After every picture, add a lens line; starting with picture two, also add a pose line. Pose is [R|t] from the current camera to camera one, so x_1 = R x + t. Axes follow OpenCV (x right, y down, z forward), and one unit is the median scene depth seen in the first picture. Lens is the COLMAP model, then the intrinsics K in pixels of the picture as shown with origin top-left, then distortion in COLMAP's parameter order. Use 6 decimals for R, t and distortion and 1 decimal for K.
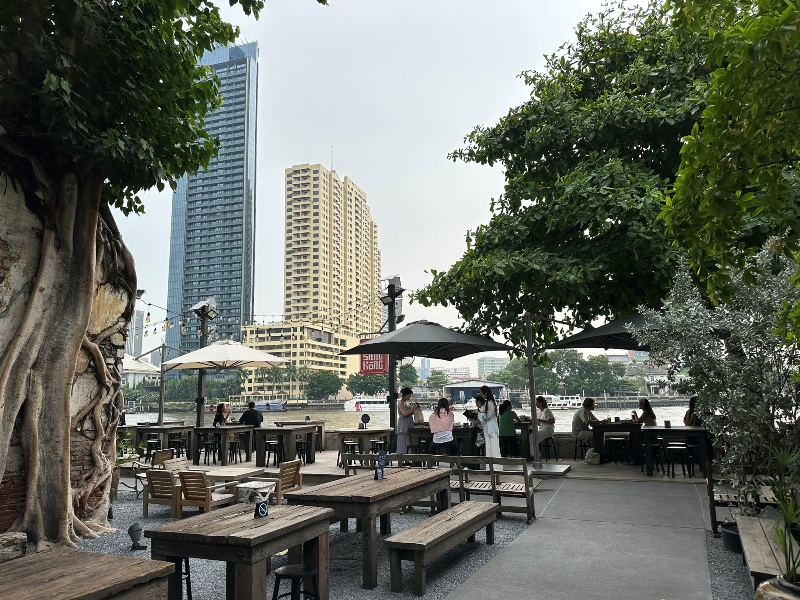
lens RADIAL K [[554.5, 0, 400.0], [0, 554.5, 300.0], [0, 0, 1]] dist [0.003275, 0.000100]
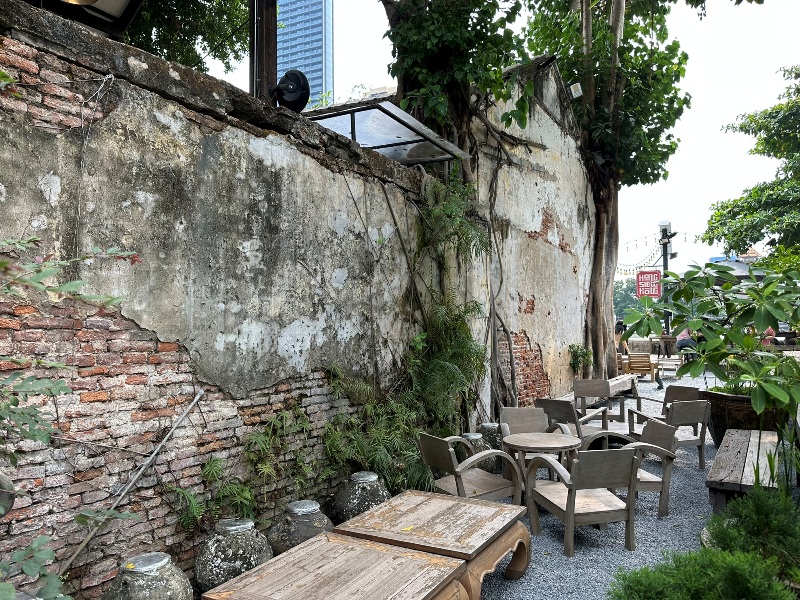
lens RADIAL K [[558.0, 0, 400.0], [0, 558.0, 300.0], [0, 0, 1]] dist [0.001540, -0.068373]
pose [[0.993615, 0.003386, -0.112770, -0.964343], [0.011825, 0.990919, 0.133939, -0.088324], [0.112199, -0.134417, 0.984552, -0.745875]]
